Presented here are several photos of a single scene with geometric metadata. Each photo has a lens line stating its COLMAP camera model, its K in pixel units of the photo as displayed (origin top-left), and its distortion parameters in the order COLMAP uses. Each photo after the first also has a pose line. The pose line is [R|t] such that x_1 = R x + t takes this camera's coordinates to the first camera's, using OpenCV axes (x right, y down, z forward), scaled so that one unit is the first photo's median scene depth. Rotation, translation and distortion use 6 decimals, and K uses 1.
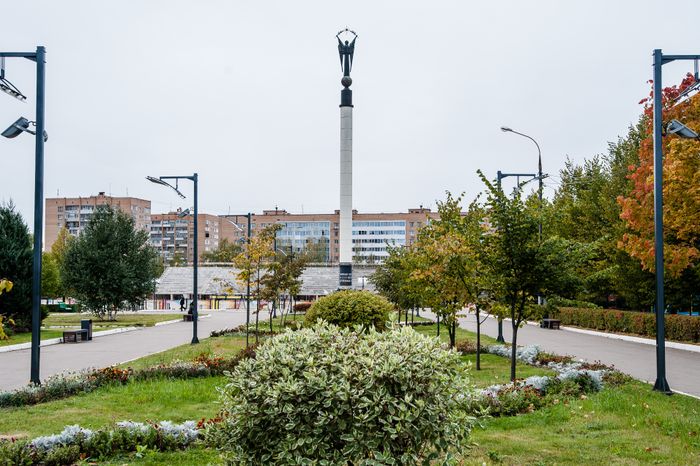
lens RADIAL K [[908.3, 0, 350.0], [0, 908.3, 233.0], [0, 0, 1]] dist [0.001681, 0.004204]
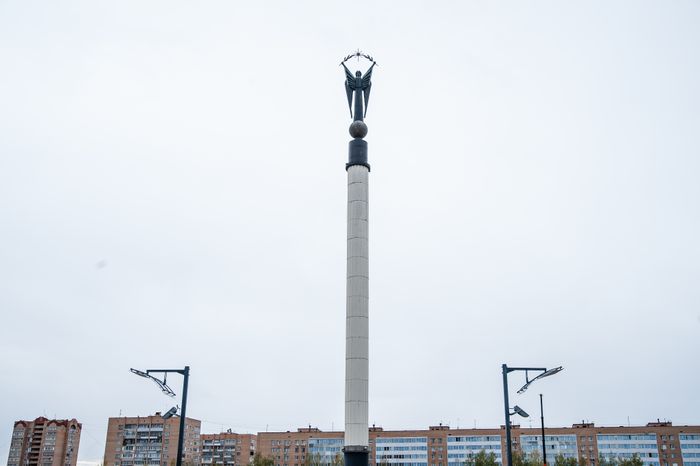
lens RADIAL K [[629.6, 0, 369.4], [0, 629.6, 232.1], [0, 0, 1]] dist [0.003748, -0.185700]
pose [[0.999891, -0.010801, -0.010113, 0.004066], [0.006787, 0.942133, -0.335171, 0.014364], [0.013148, 0.335066, 0.942103, 0.414649]]
